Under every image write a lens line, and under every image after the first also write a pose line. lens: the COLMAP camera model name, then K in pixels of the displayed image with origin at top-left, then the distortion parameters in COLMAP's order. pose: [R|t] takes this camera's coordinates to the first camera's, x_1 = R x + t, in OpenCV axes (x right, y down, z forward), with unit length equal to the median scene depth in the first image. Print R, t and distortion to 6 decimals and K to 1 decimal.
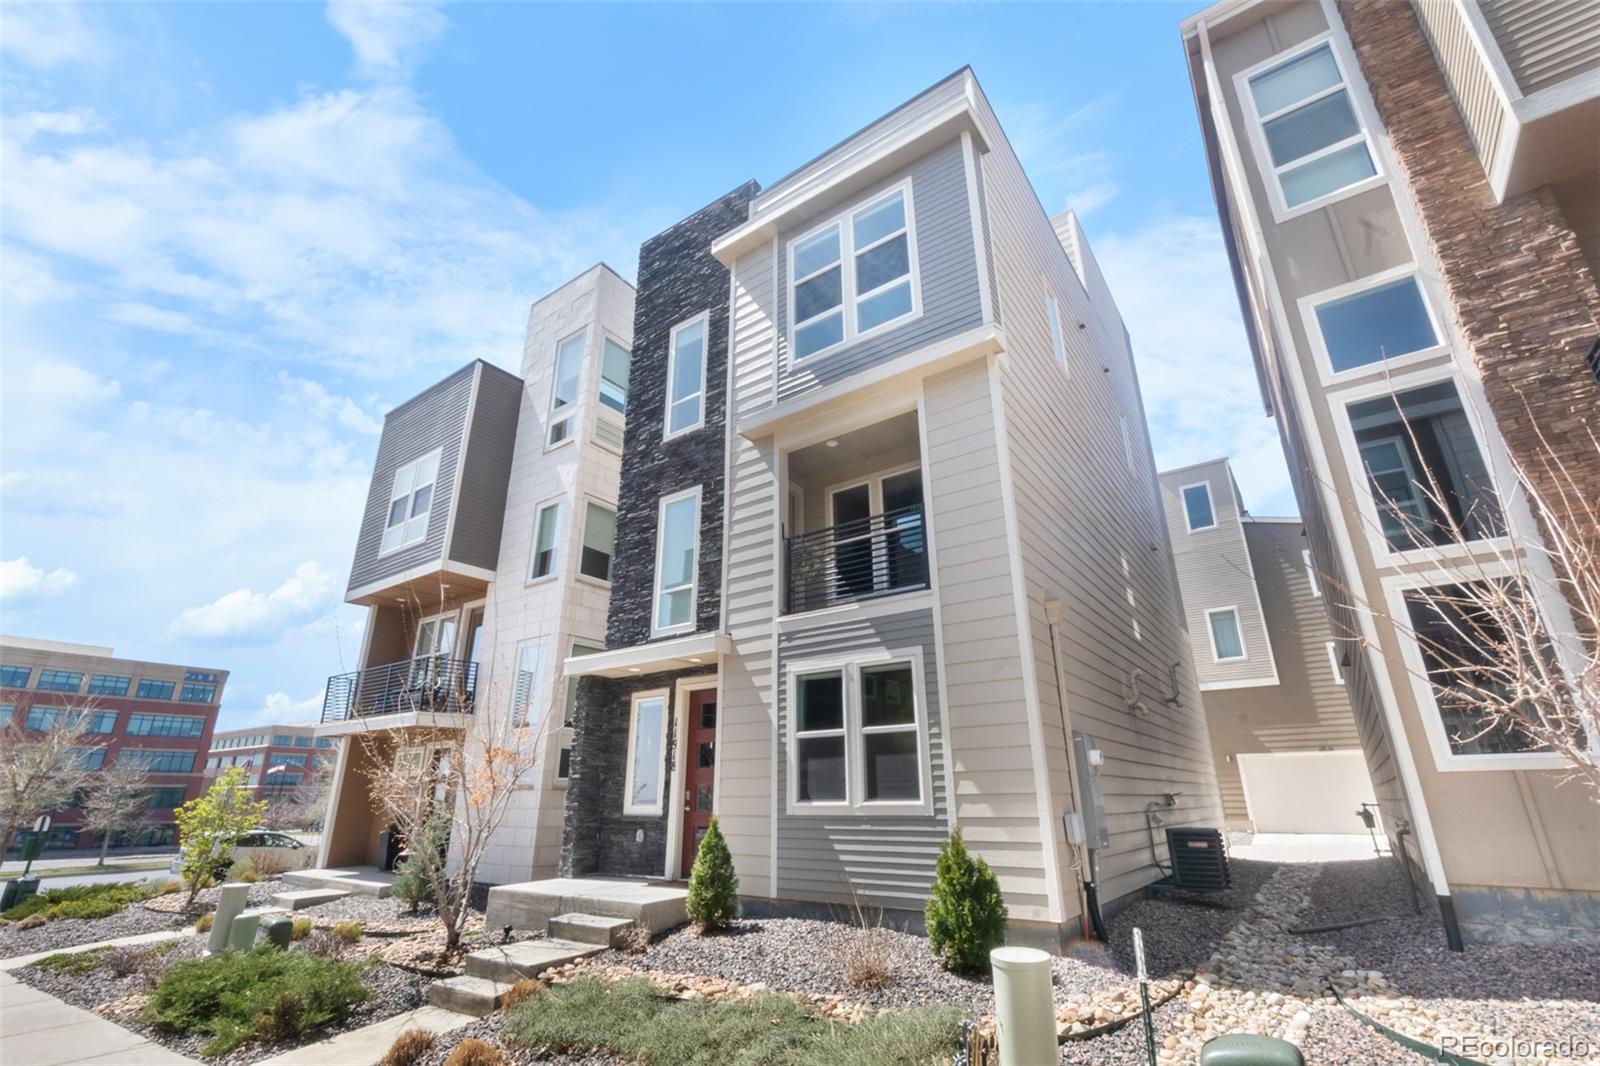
lens RADIAL K [[701.9, 0, 806.3], [0, 701.9, 525.3], [0, 0, 1]] dist [-0.000477, 0.000641]
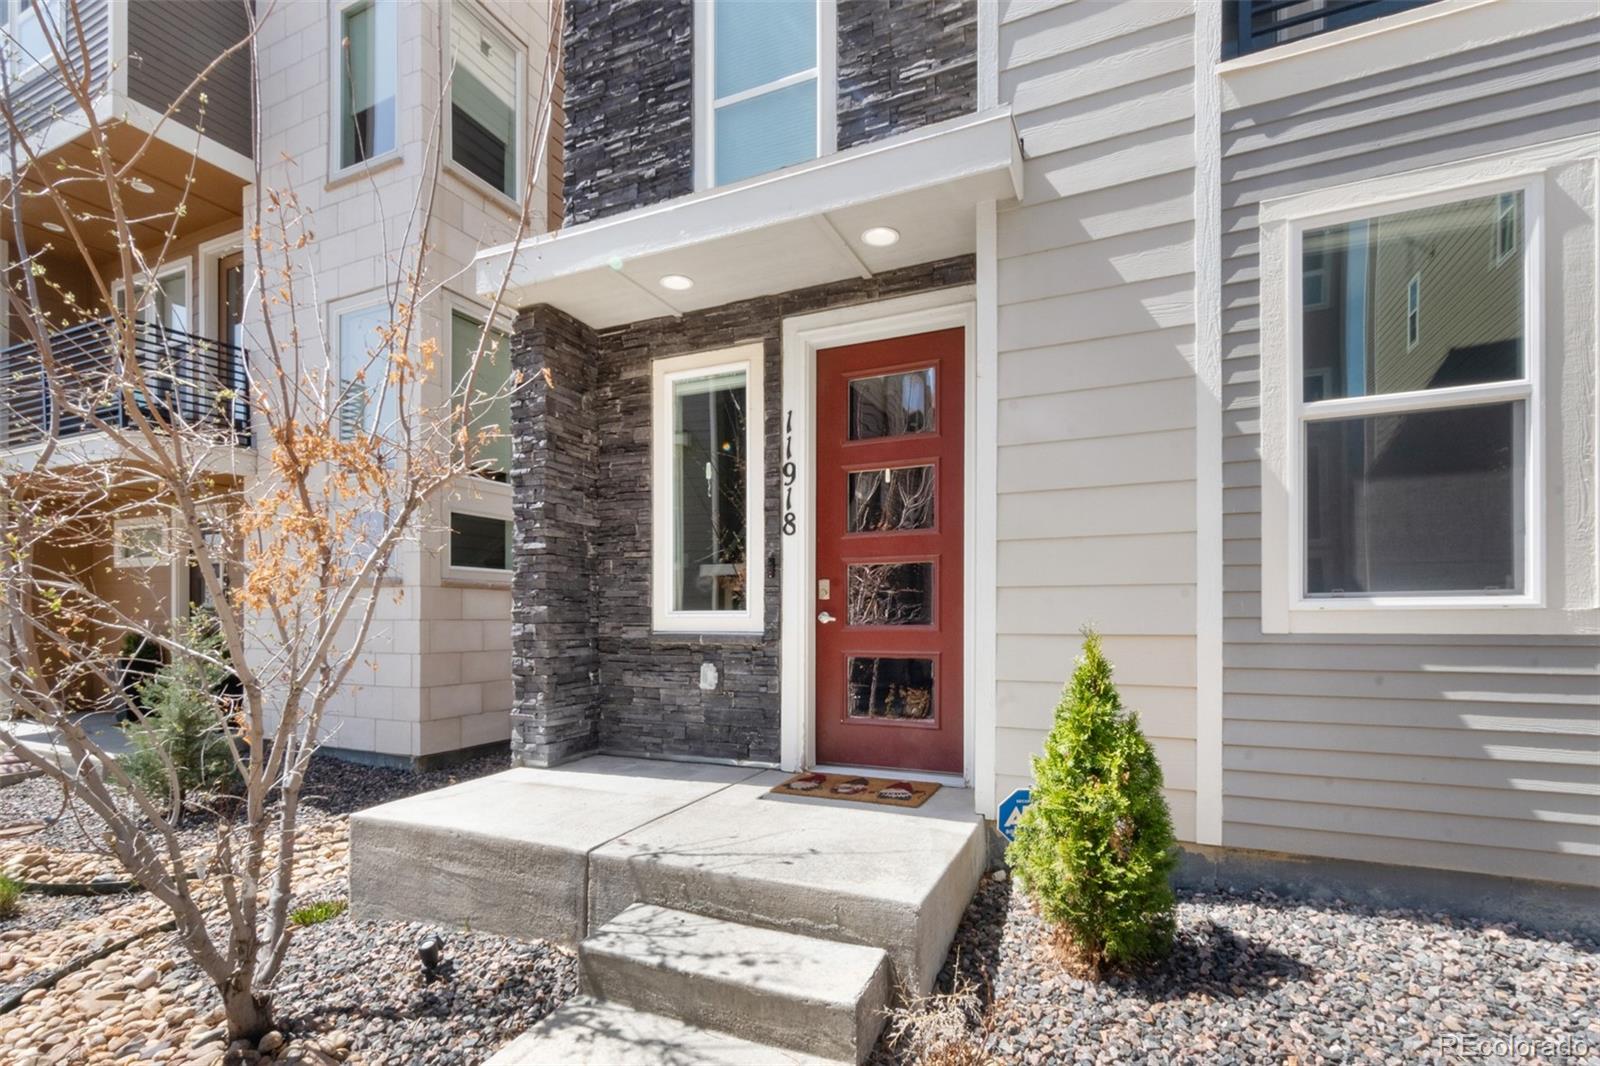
lens RADIAL K [[701.9, 0, 768.9], [0, 701.9, 599.0], [0, 0, 1]] dist [-0.000477, 0.000641]
pose [[0.984141, 0.006873, 0.177255, -0.277509], [-0.066982, 0.939672, 0.335454, 0.249728], [-0.164256, -0.342007, 0.925230, 0.610802]]
